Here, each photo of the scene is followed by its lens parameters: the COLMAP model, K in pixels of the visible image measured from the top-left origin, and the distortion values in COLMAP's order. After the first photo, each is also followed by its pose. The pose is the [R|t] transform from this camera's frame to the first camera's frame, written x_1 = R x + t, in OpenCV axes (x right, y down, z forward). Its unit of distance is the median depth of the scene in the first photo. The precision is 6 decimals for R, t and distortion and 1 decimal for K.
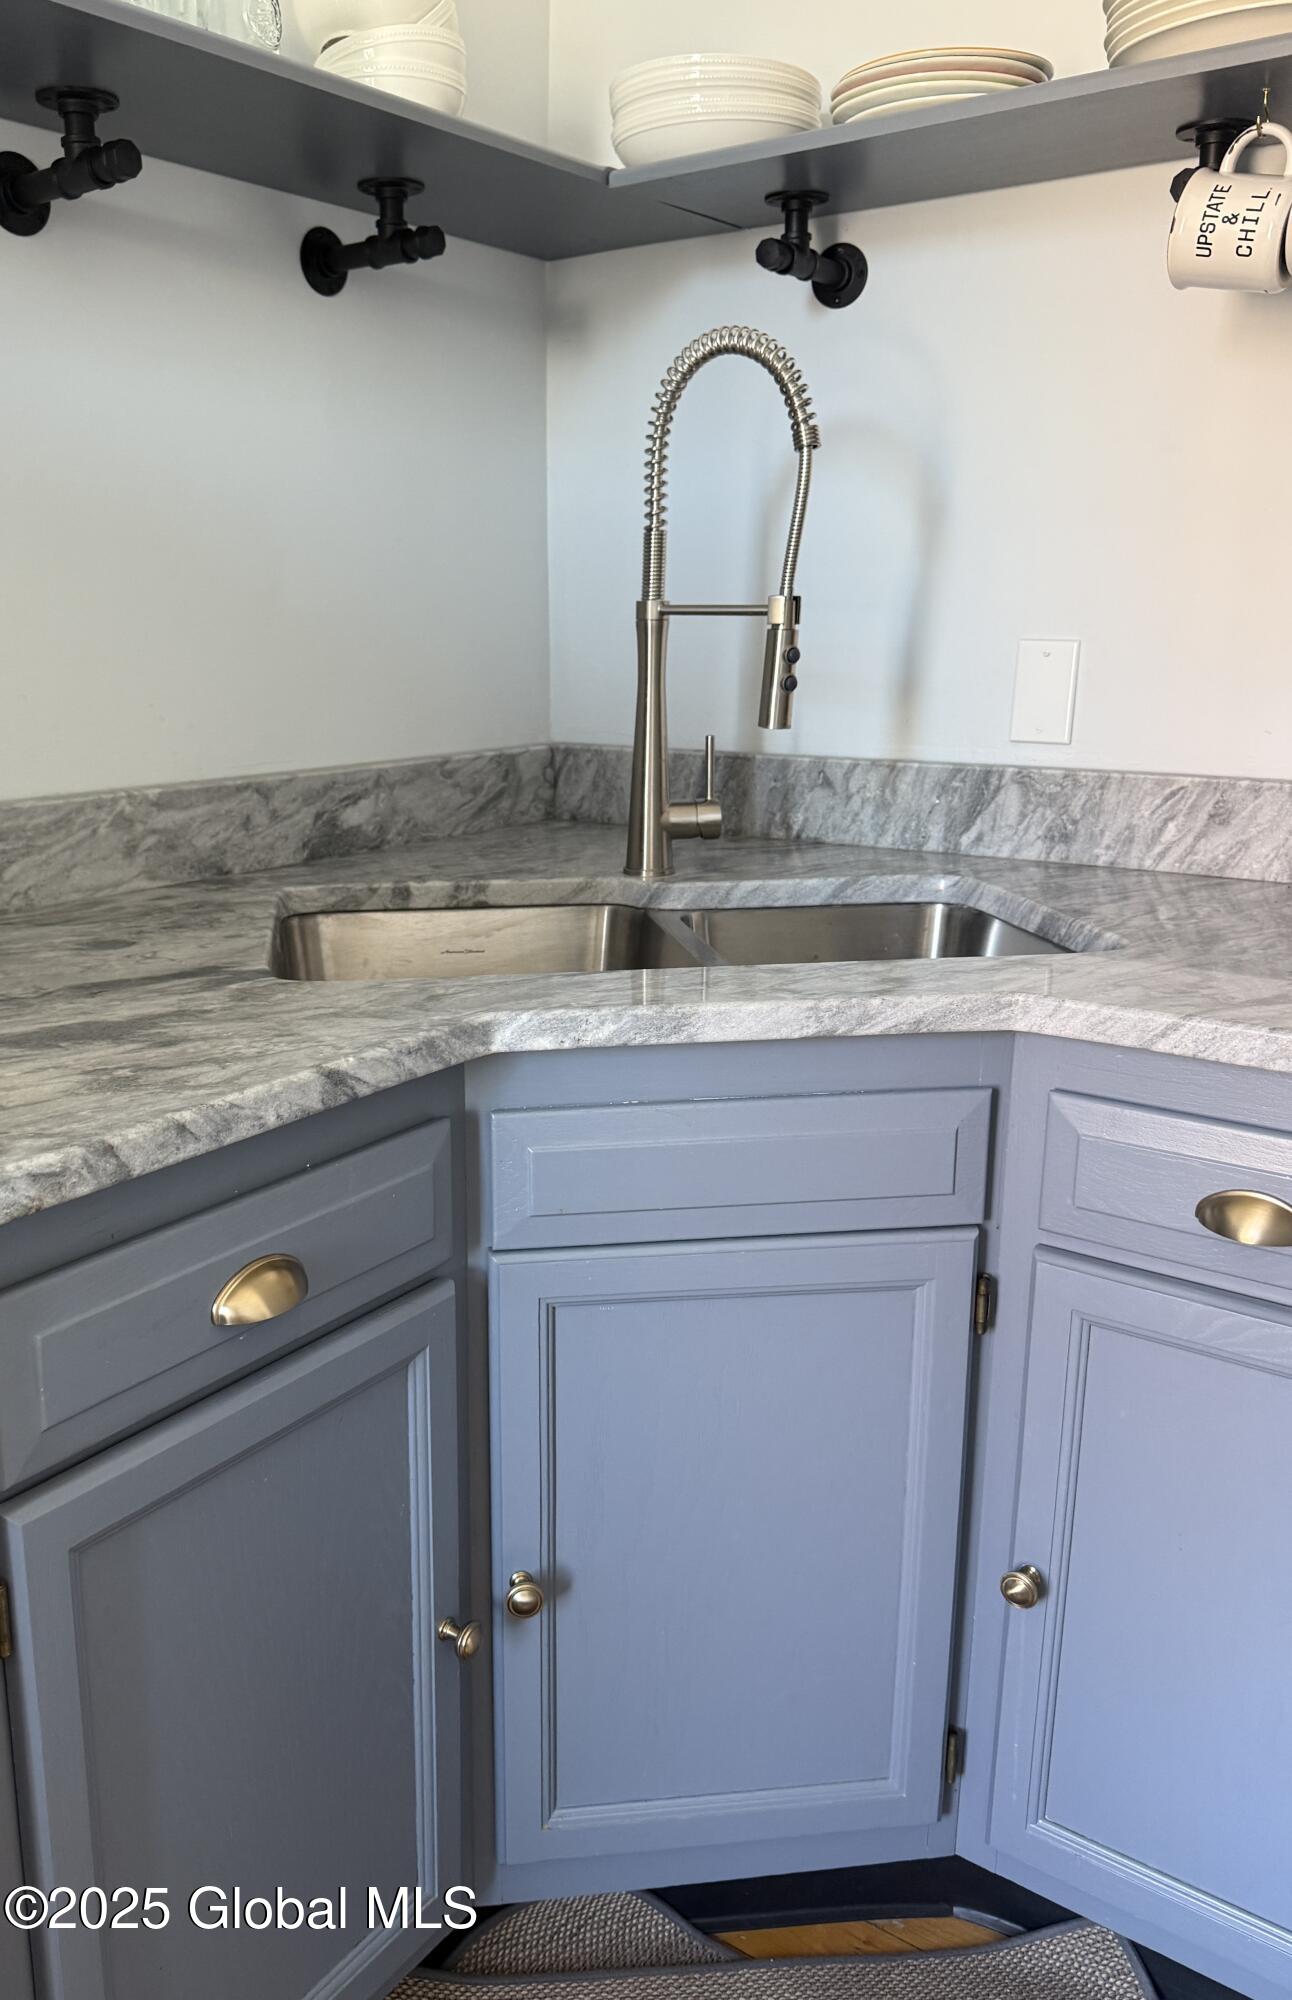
lens RADIAL K [[1739.4, 0, 476.7], [0, 1739.4, 1029.5], [0, 0, 1]] dist [0.079245, -0.143892]
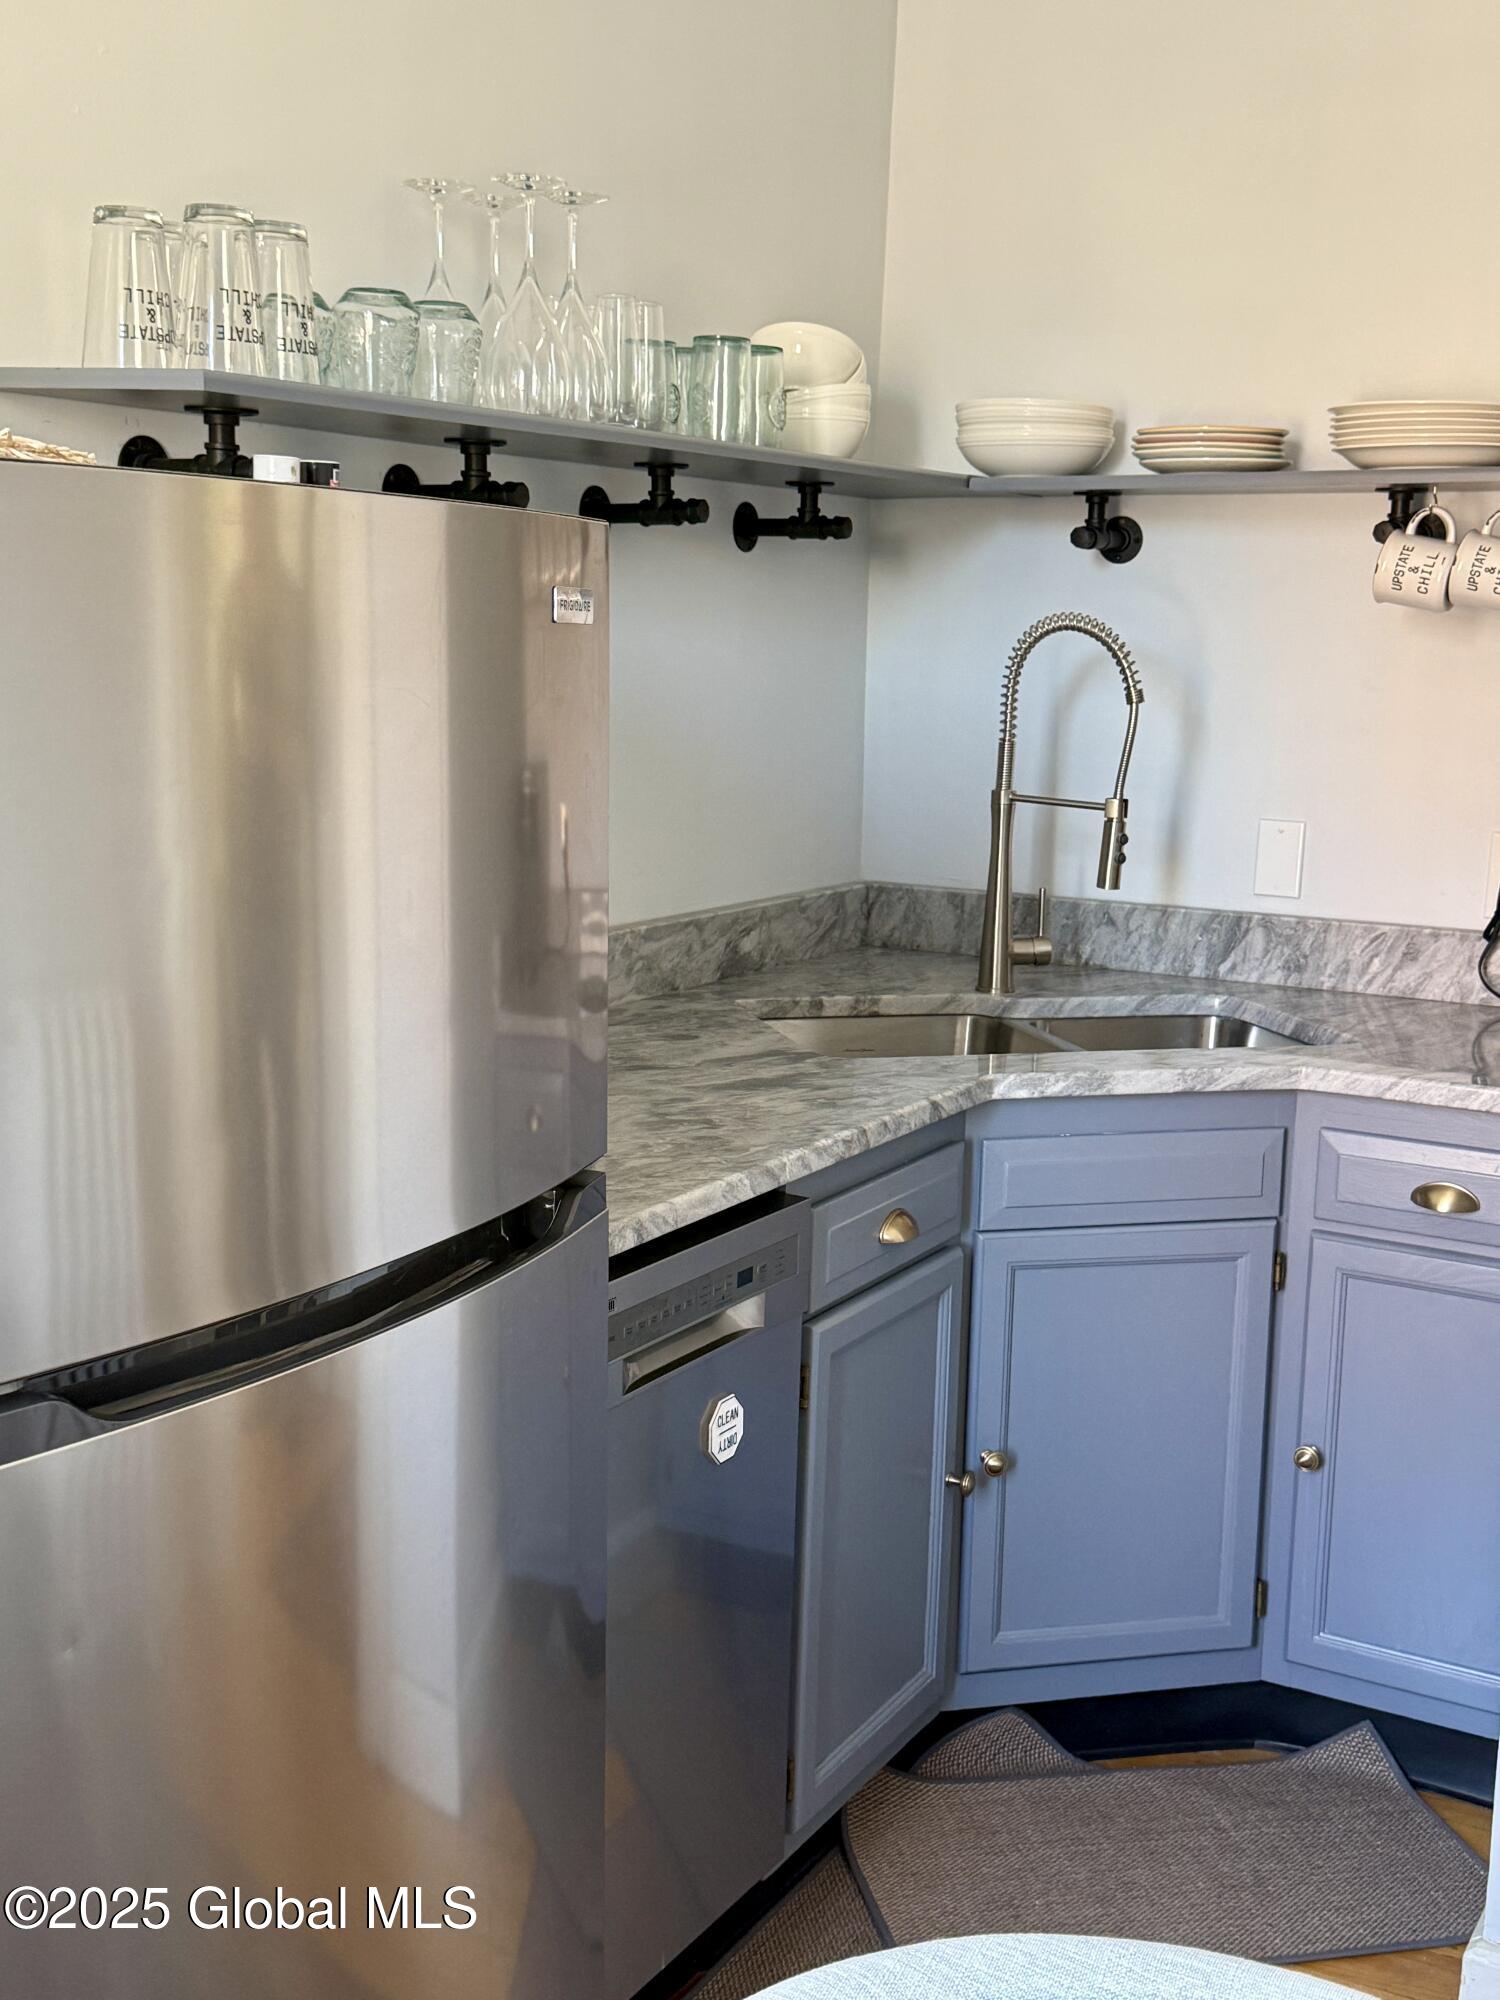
lens RADIAL K [[2380.8, 0, 748.2], [0, 2380.8, 1006.0], [0, 0, 1]] dist [0.129832, 0.000000]
pose [[0.990150, 0.007157, 0.139825, -0.410545], [0.004867, 0.996330, -0.085459, 0.089771], [-0.139923, 0.085298, 0.986482, -0.906483]]
